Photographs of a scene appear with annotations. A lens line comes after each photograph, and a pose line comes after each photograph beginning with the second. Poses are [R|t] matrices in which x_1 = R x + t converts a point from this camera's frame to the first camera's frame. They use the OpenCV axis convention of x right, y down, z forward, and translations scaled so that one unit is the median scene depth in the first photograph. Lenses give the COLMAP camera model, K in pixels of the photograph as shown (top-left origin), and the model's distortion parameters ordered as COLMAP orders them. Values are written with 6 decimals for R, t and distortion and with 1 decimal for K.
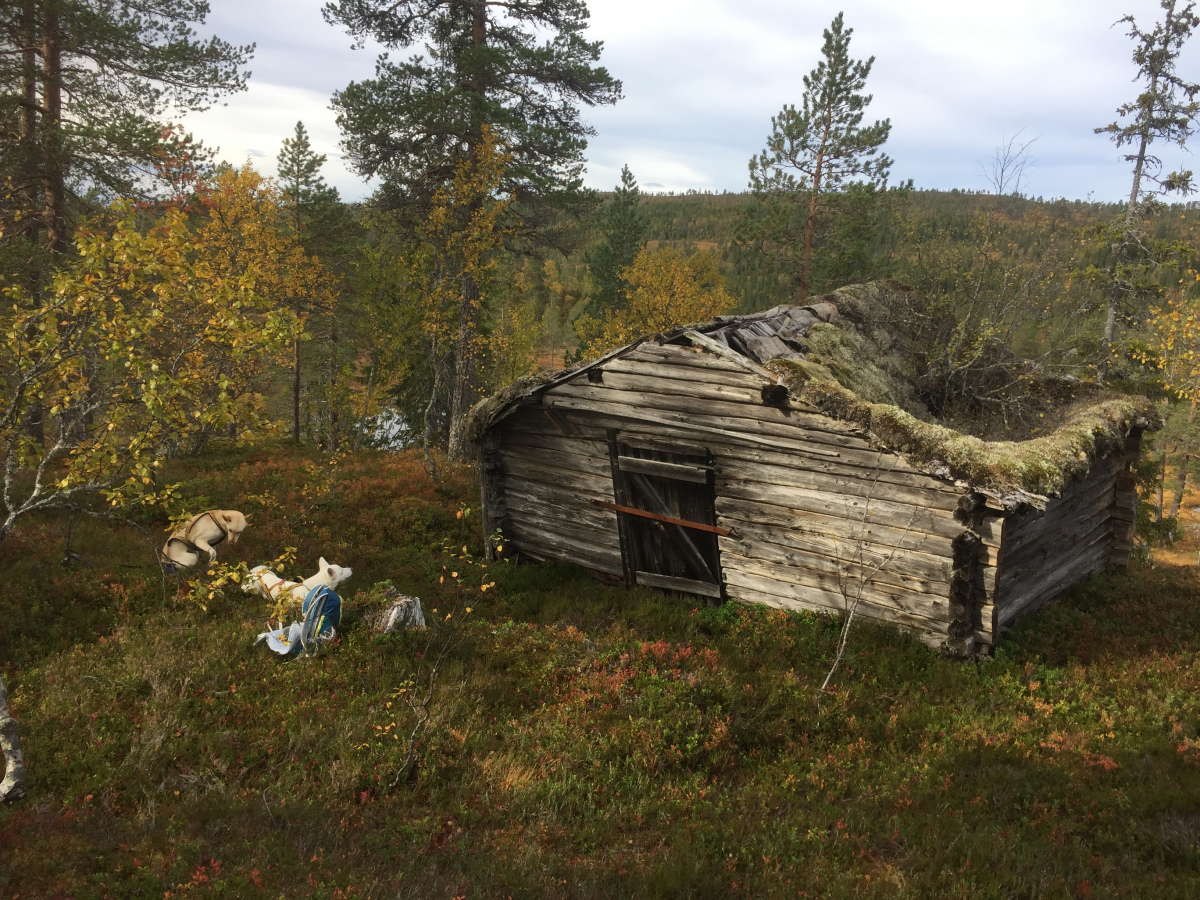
lens RADIAL K [[986.8, 0, 602.5], [0, 986.8, 441.4], [0, 0, 1]] dist [0.077940, -0.092682]
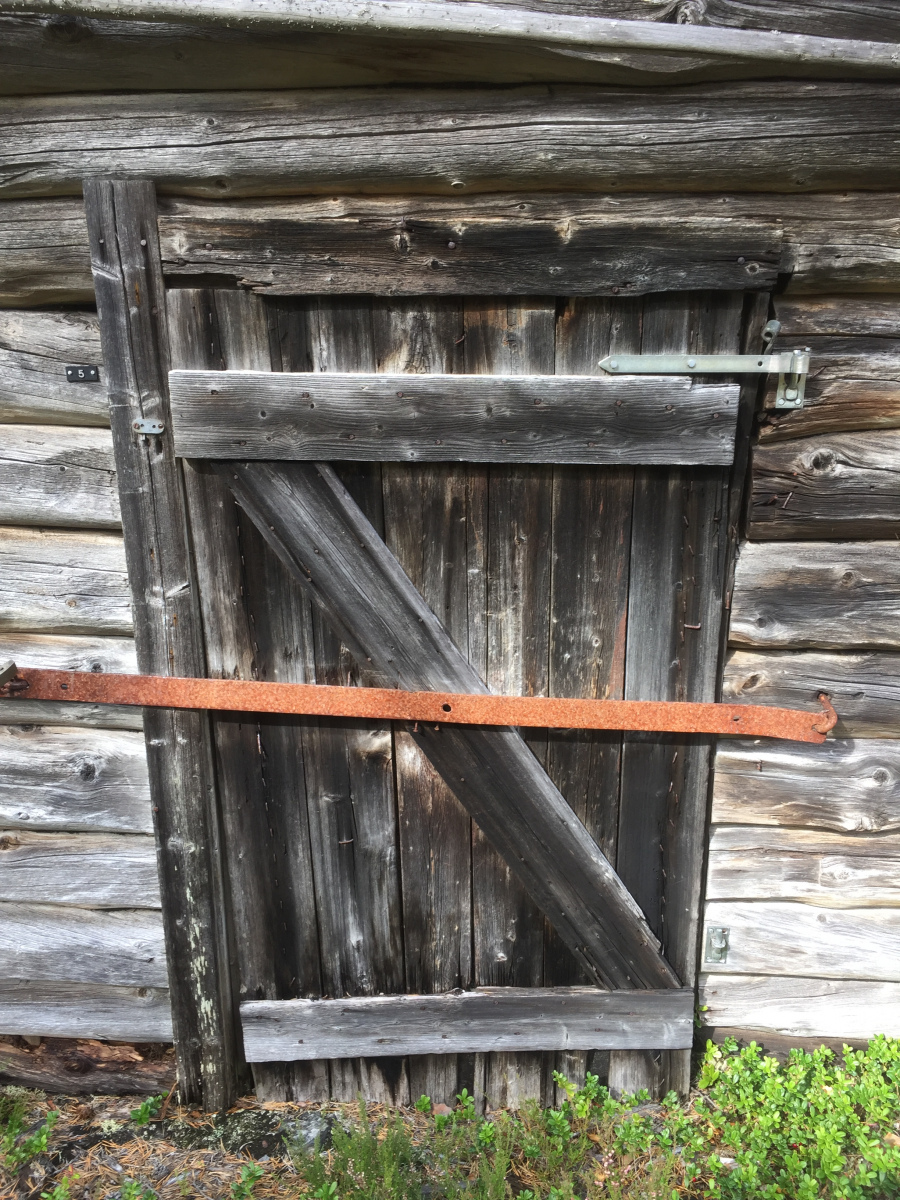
lens RADIAL K [[1021.3, 0, 453.9], [0, 1021.3, 599.0], [0, 0, 1]] dist [0.068405, -0.084694]
pose [[0.852402, -0.063181, 0.519057, -0.034611], [0.111389, 0.991829, -0.062198, 0.067788], [-0.510885, 0.110835, 0.852474, 0.800716]]
